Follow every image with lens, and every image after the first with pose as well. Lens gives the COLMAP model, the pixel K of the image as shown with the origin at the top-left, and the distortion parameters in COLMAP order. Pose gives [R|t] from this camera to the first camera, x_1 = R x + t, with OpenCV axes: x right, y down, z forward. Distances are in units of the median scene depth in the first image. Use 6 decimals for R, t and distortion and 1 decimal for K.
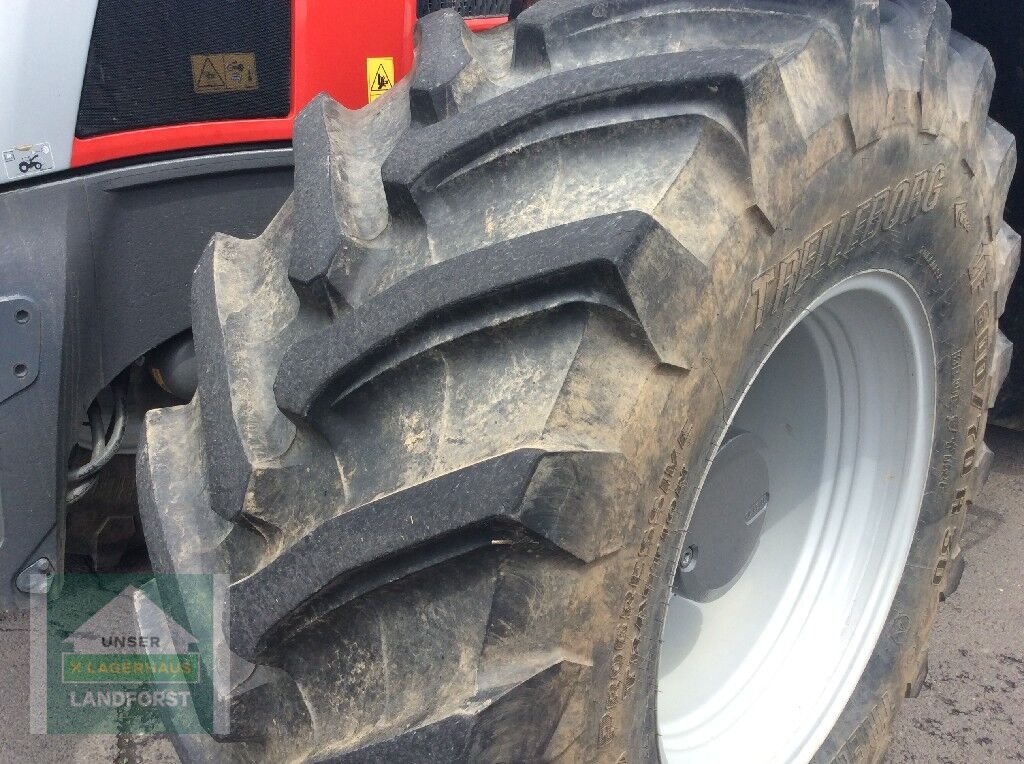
lens RADIAL K [[921.6, 0, 519.4], [0, 921.6, 395.1], [0, 0, 1]] dist [0.123609, -0.220205]
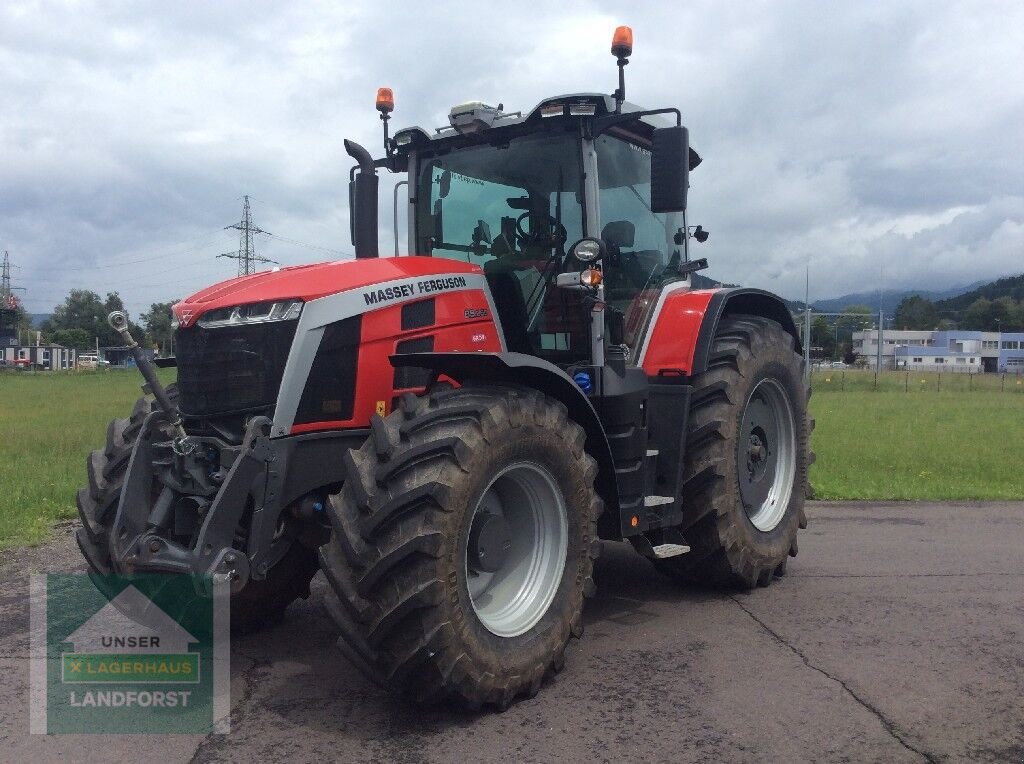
lens RADIAL K [[921.6, 0, 519.4], [0, 921.6, 395.1], [0, 0, 1]] dist [0.123609, -0.220205]
pose [[0.992798, 0.014222, 0.118957, -0.108684], [0.025360, 0.945480, -0.324692, 1.046270], [-0.117089, 0.325370, 0.938309, -3.248027]]
